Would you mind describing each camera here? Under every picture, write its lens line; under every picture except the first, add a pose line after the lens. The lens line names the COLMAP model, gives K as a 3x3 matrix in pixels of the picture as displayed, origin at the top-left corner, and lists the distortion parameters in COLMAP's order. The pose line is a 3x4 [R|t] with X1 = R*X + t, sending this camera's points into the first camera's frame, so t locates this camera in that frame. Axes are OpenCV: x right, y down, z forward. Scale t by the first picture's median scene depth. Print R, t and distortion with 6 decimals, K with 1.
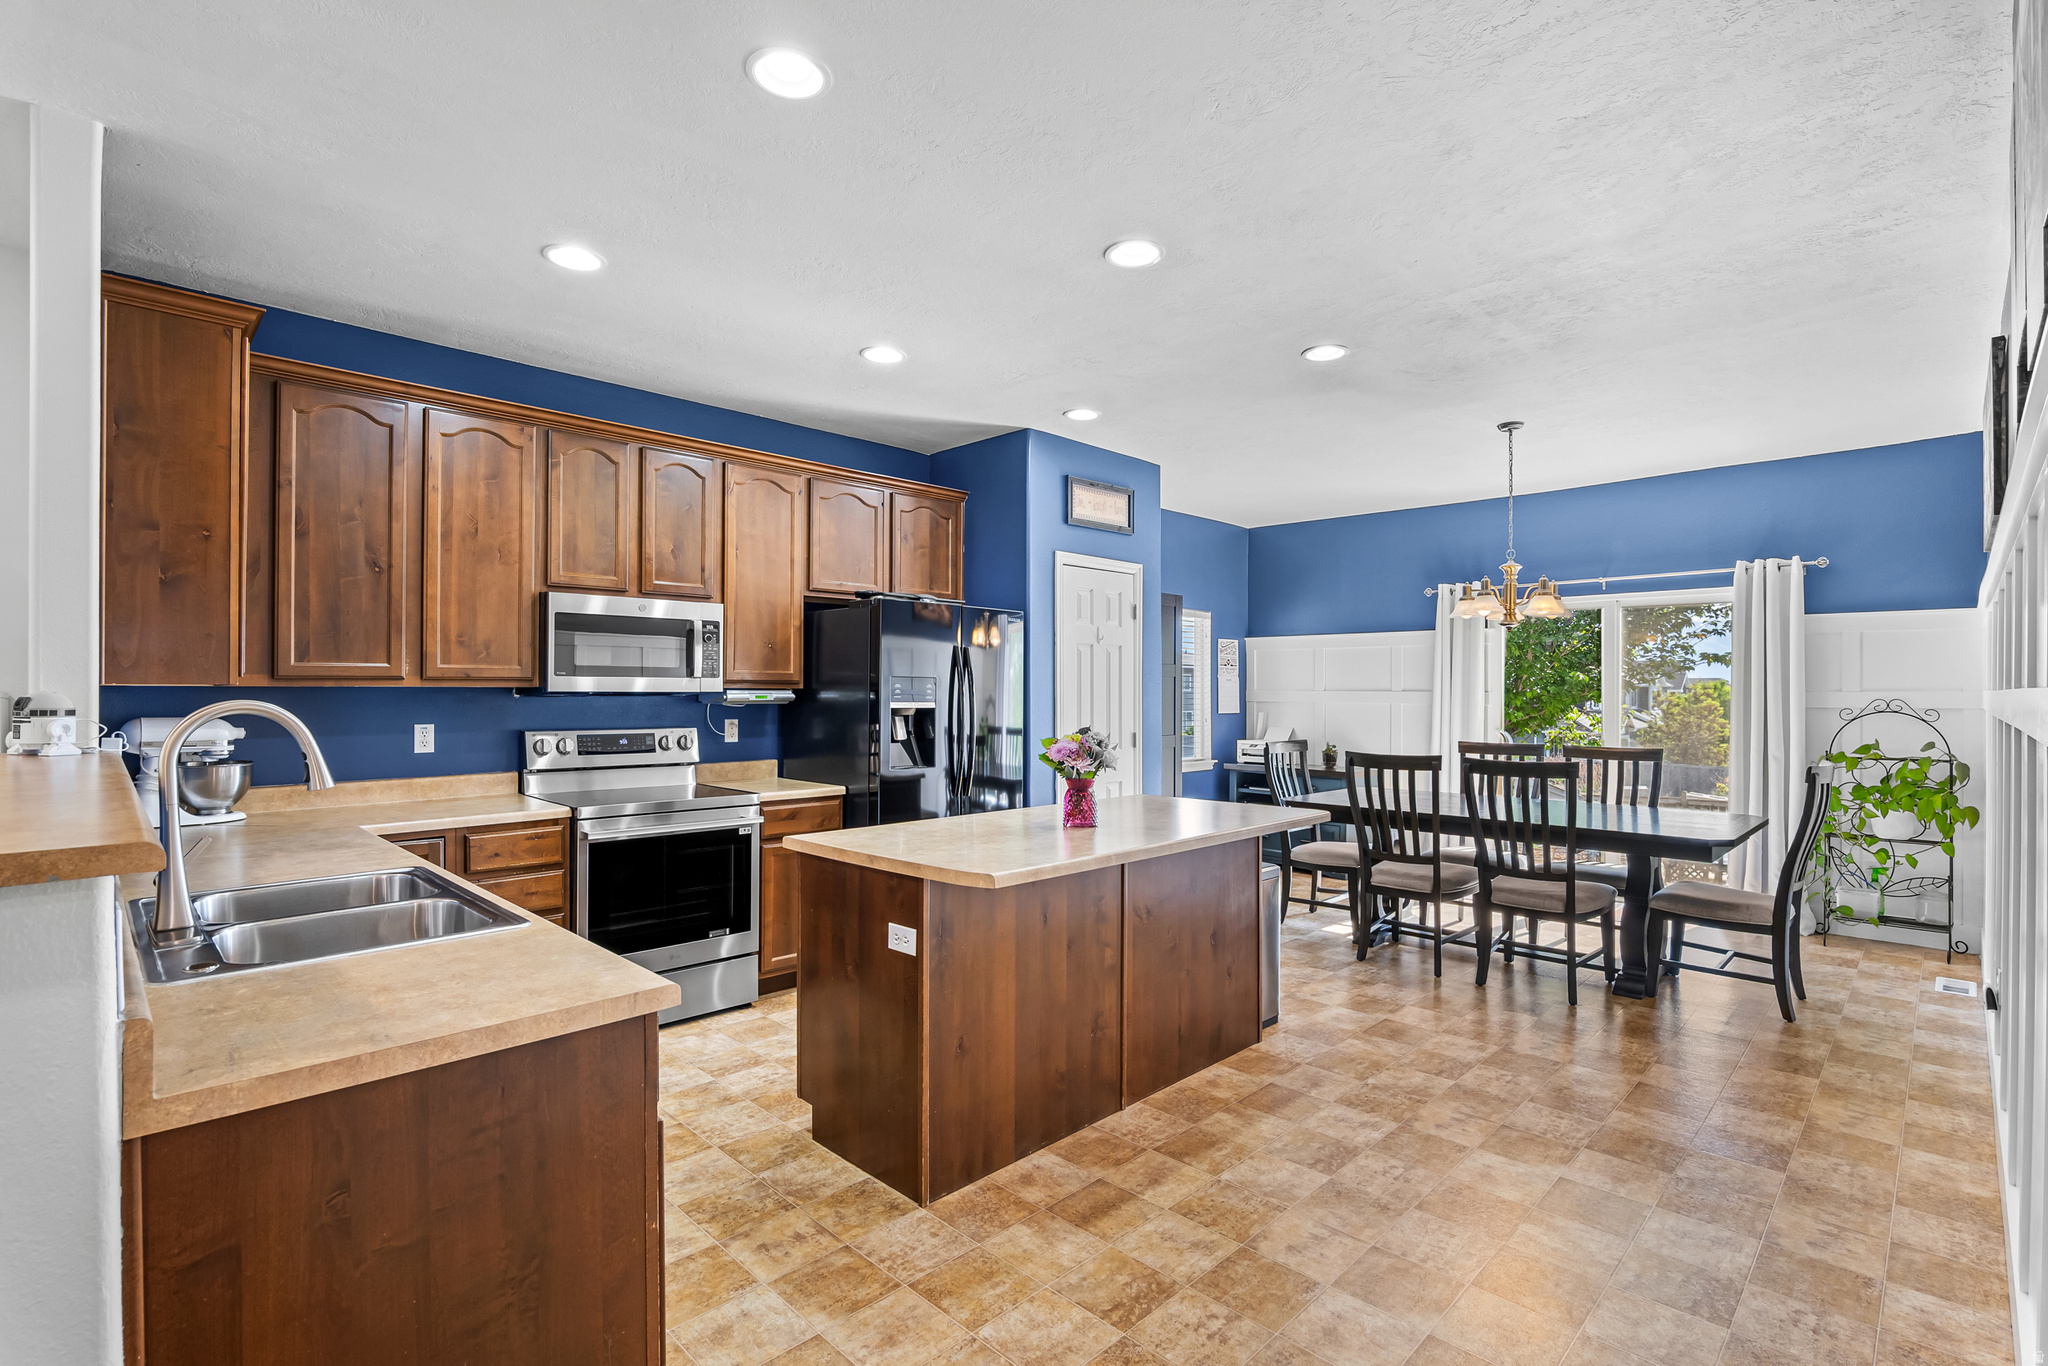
lens RADIAL K [[947.9, 0, 1023.7], [0, 947.9, 689.6], [0, 0, 1]] dist [-0.019913, -0.000098]
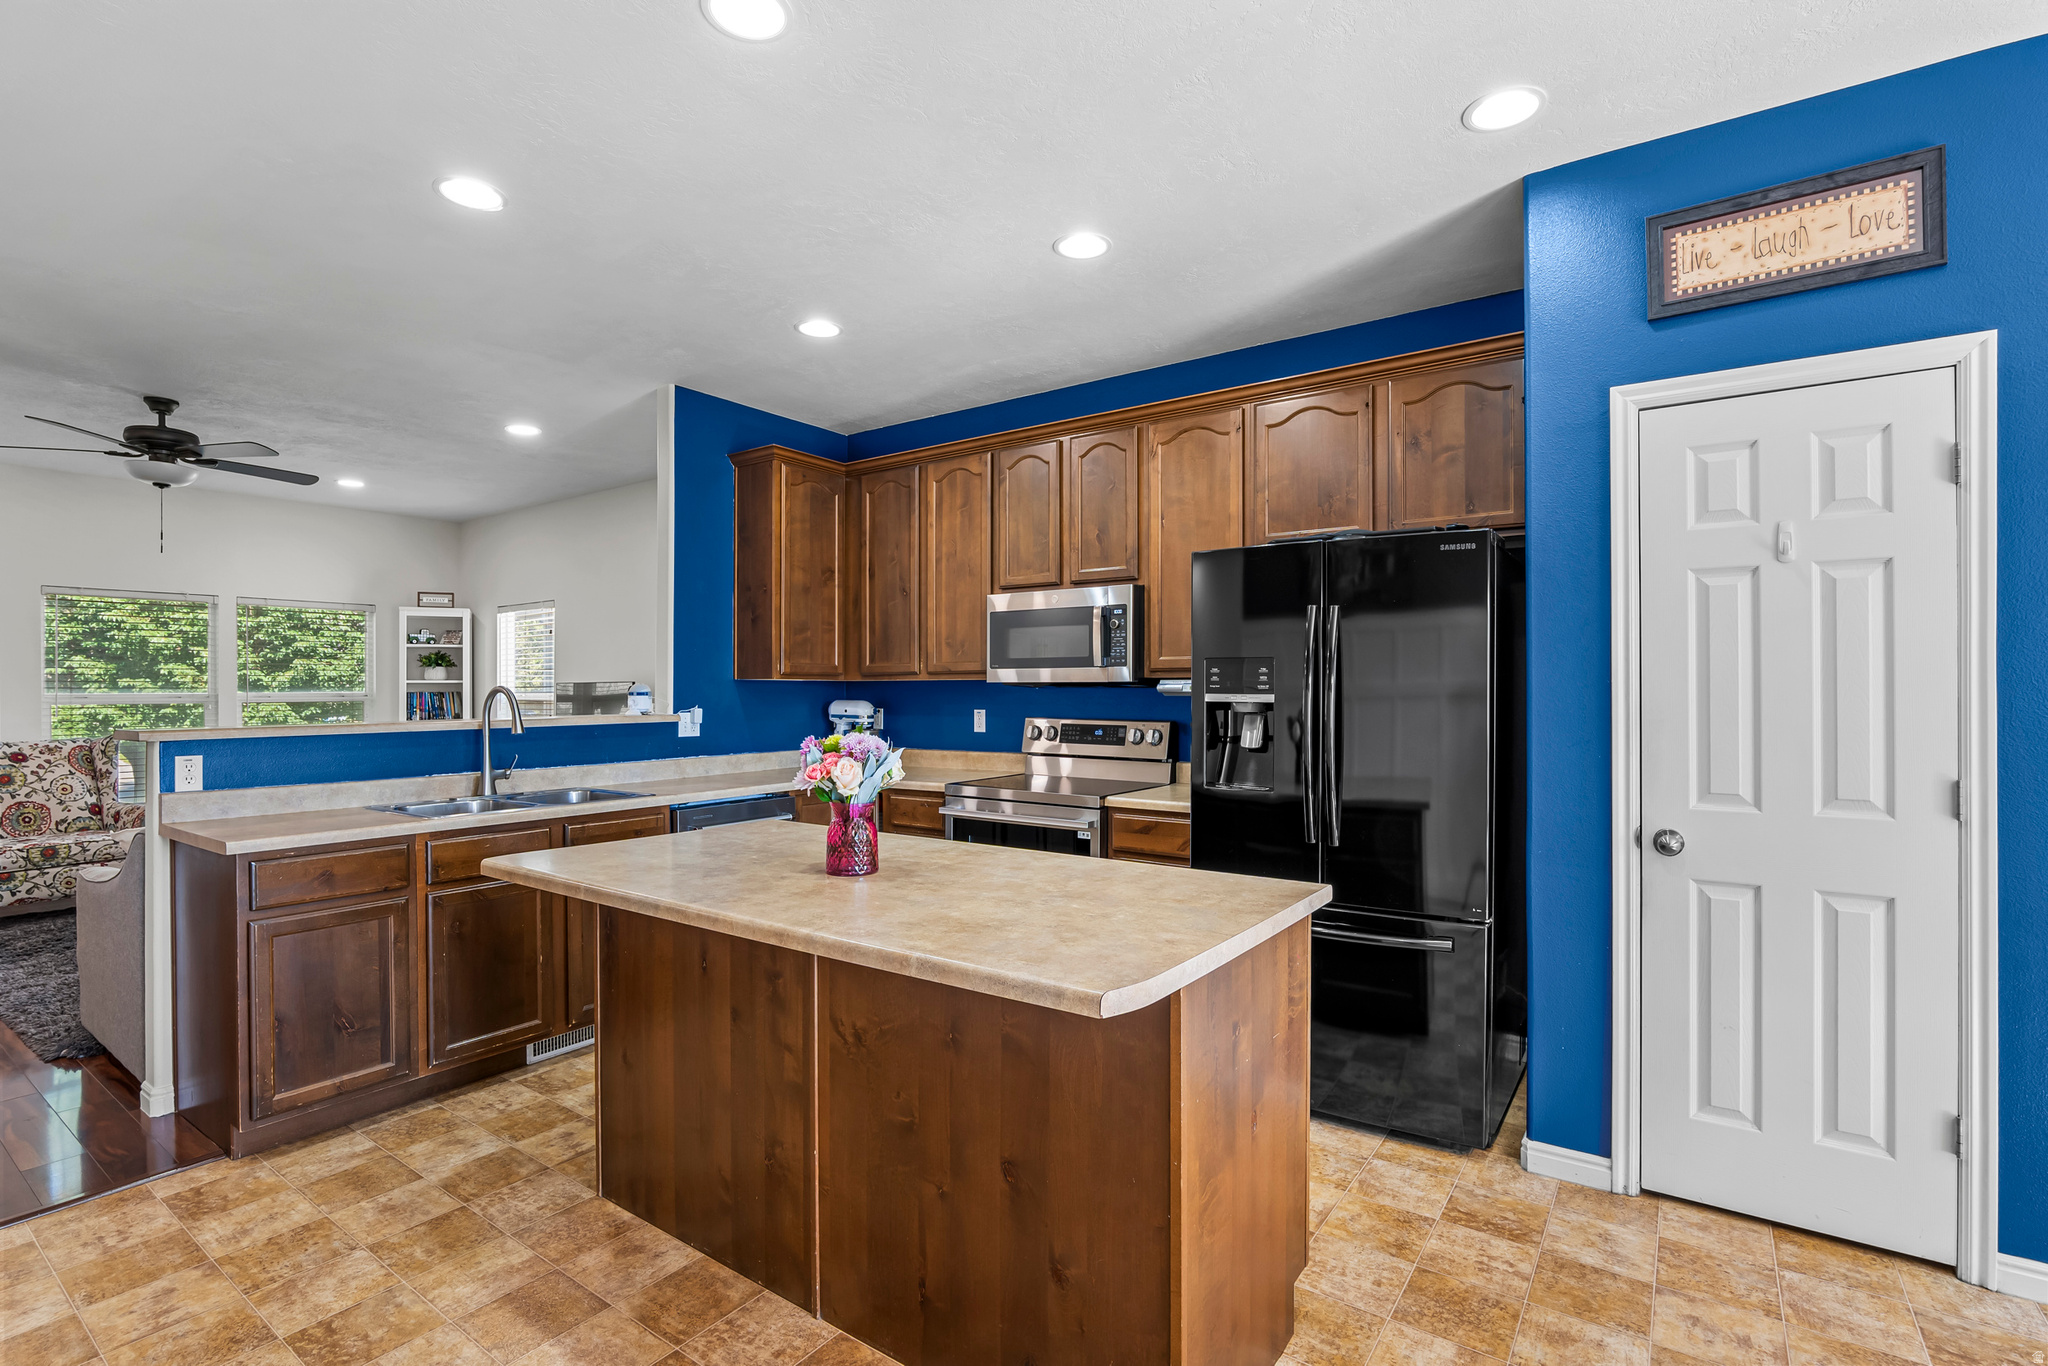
lens RADIAL K [[947.4, 0, 1027.5], [0, 947.4, 694.4], [0, 0, 1]] dist [-0.022368, 0.008032]
pose [[0.168782, 0.002909, -0.985649, 0.627823], [0.002294, 0.999992, 0.003344, 0.012367], [0.985651, -0.002825, 0.168774, 0.850114]]
